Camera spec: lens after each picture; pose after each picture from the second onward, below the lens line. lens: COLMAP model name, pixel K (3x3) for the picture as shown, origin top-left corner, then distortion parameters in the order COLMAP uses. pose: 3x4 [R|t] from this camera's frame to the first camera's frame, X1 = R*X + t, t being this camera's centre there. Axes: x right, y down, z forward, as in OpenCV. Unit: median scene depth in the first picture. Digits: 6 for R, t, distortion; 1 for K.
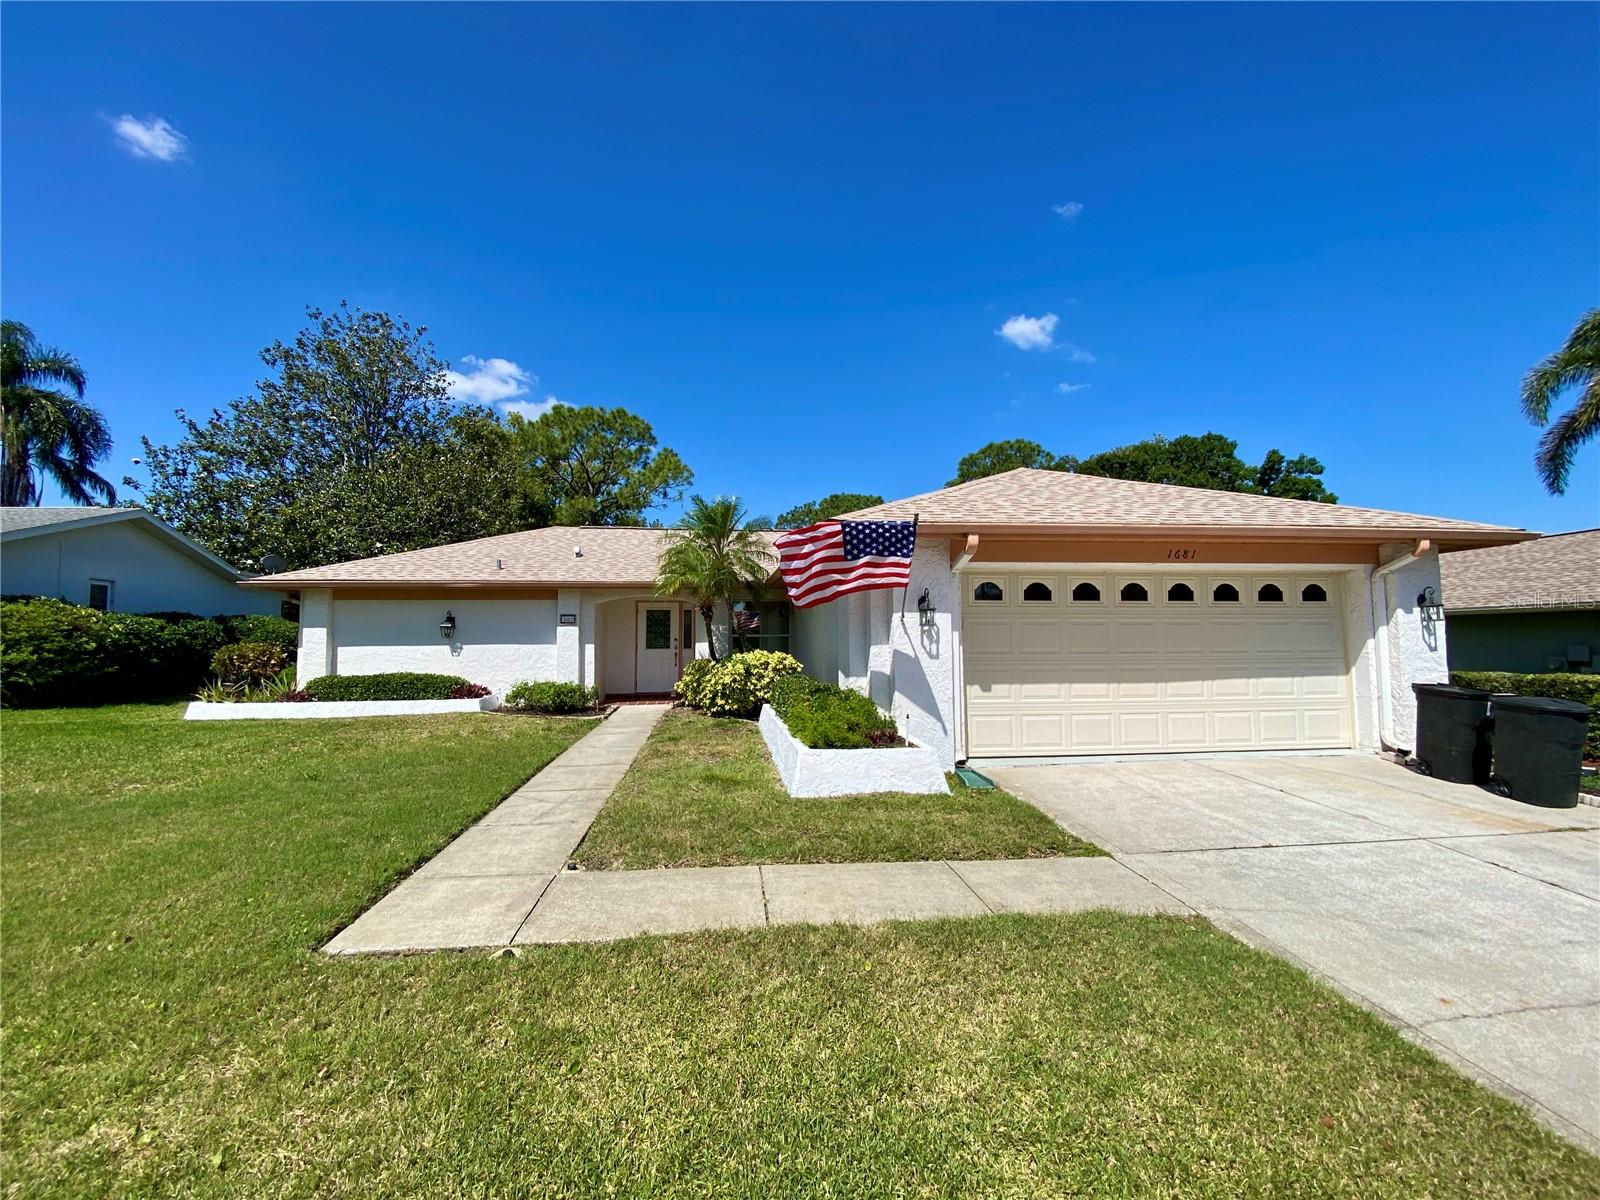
lens RADIAL K [[649.6, 0, 791.0], [0, 649.6, 597.8], [0, 0, 1]] dist [0.012761, -0.017058]
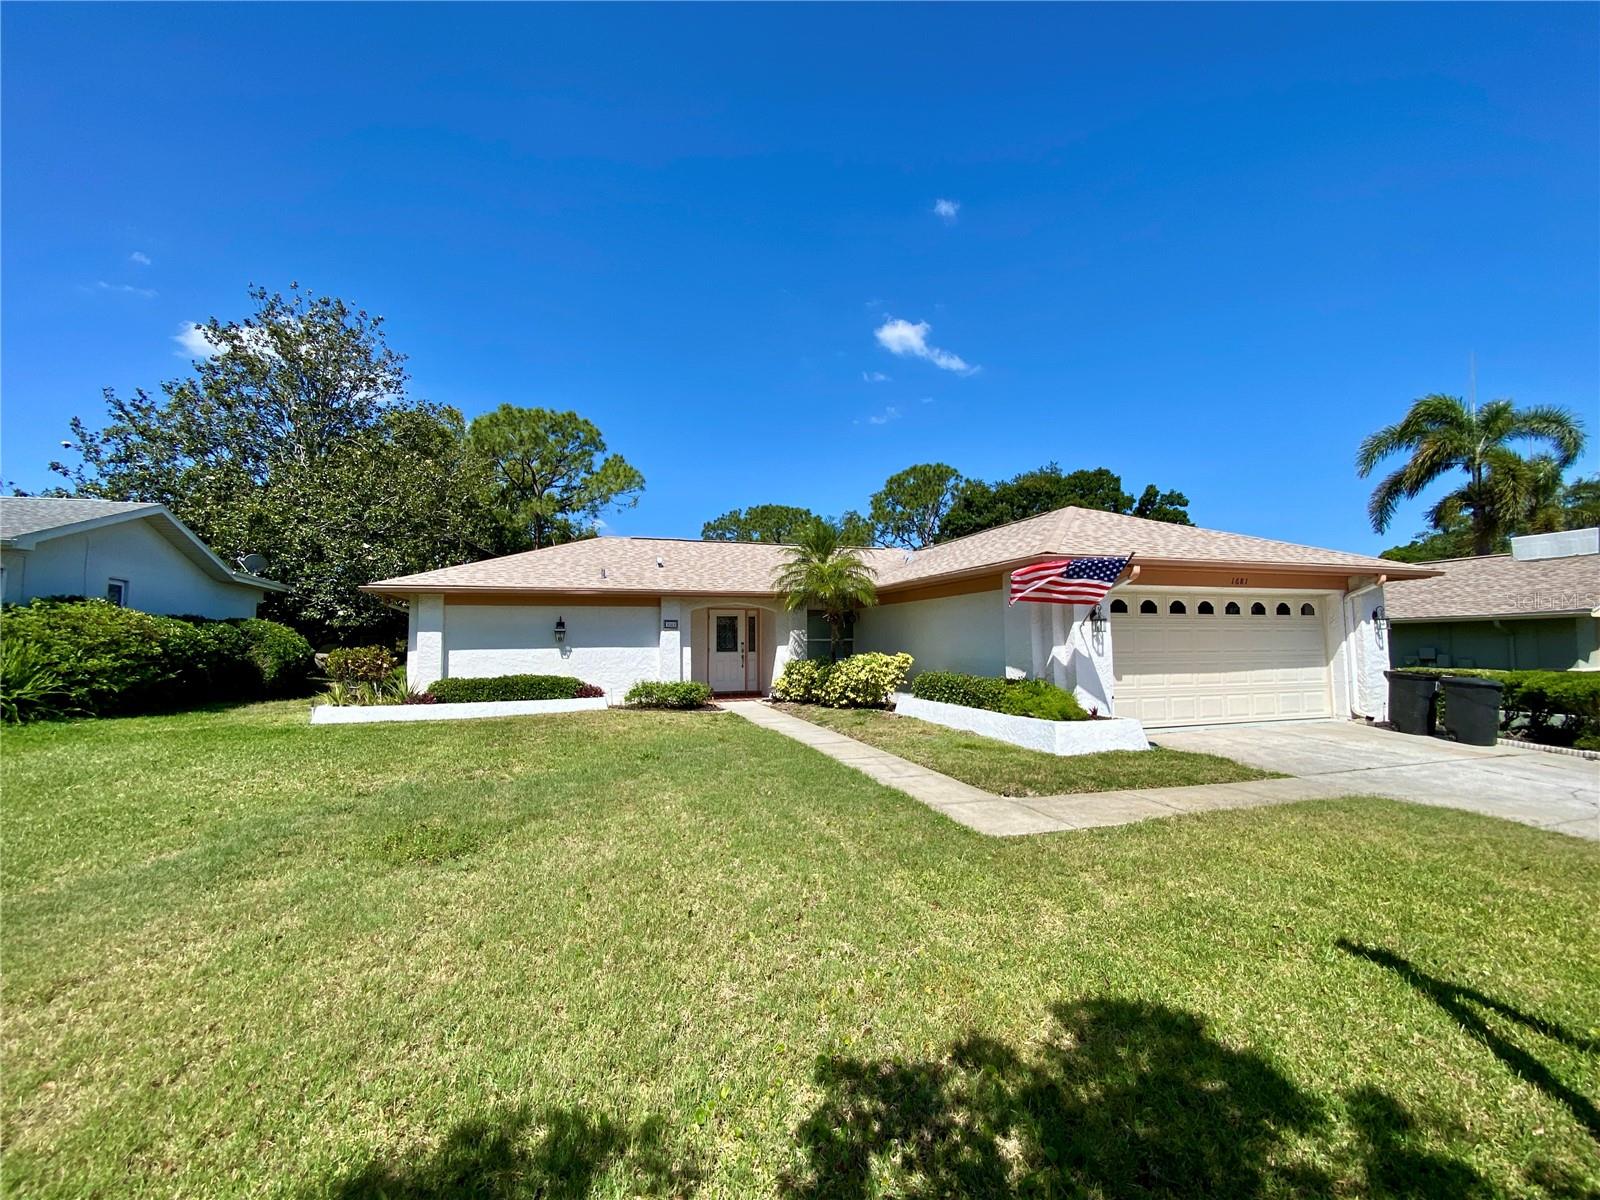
lens RADIAL K [[649.6, 0, 791.0], [0, 649.6, 597.8], [0, 0, 1]] dist [0.012761, -0.017058]
pose [[0.981405, 0.012978, 0.191511, -0.378767], [-0.011231, 0.999885, -0.010204, -0.003704], [-0.191621, 0.007864, 0.981437, -0.119358]]
